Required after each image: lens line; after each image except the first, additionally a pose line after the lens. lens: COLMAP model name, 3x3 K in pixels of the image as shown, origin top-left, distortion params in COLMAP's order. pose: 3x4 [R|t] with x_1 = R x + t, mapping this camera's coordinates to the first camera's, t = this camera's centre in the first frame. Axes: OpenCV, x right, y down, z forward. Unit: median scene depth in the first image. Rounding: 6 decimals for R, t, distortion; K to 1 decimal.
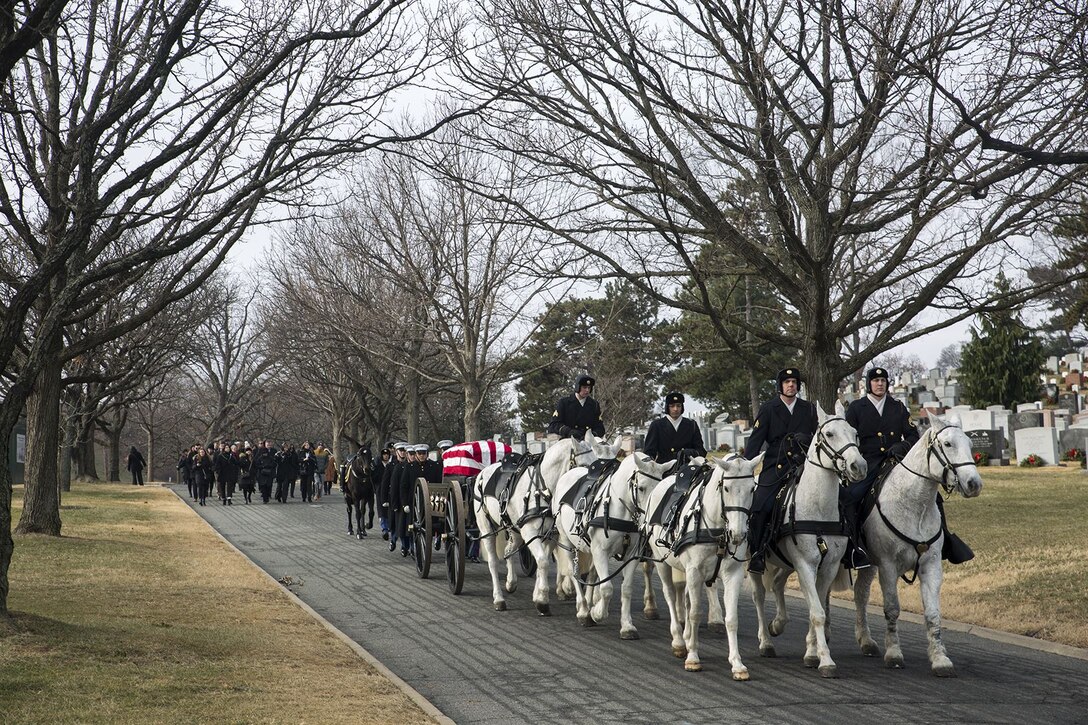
lens RADIAL K [[1980.2, 0, 544.0], [0, 1980.2, 362.5], [0, 0, 1]] dist [0.256323, 0.096971]
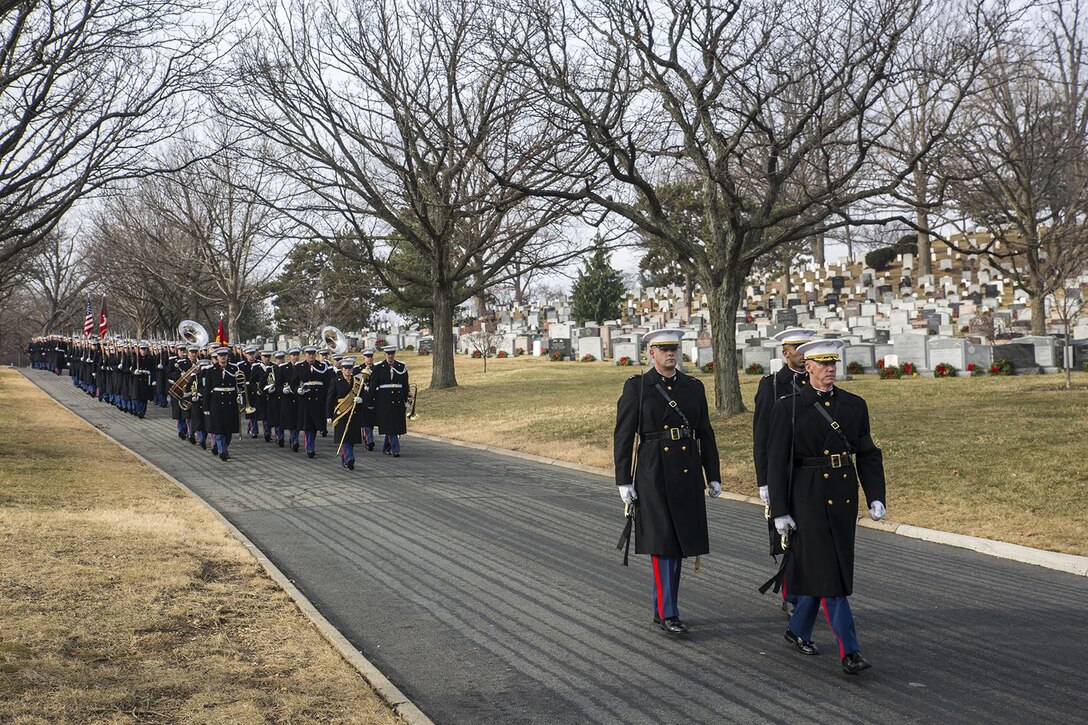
lens RADIAL K [[1391.0, 0, 544.0], [0, 1391.0, 362.5], [0, 0, 1]] dist [-0.000505, 0.417522]
pose [[0.984255, 0.012383, 0.176322, 0.017887], [-0.021866, 0.998411, 0.051944, -0.006142], [-0.175398, -0.054982, 0.982961, -0.121733]]
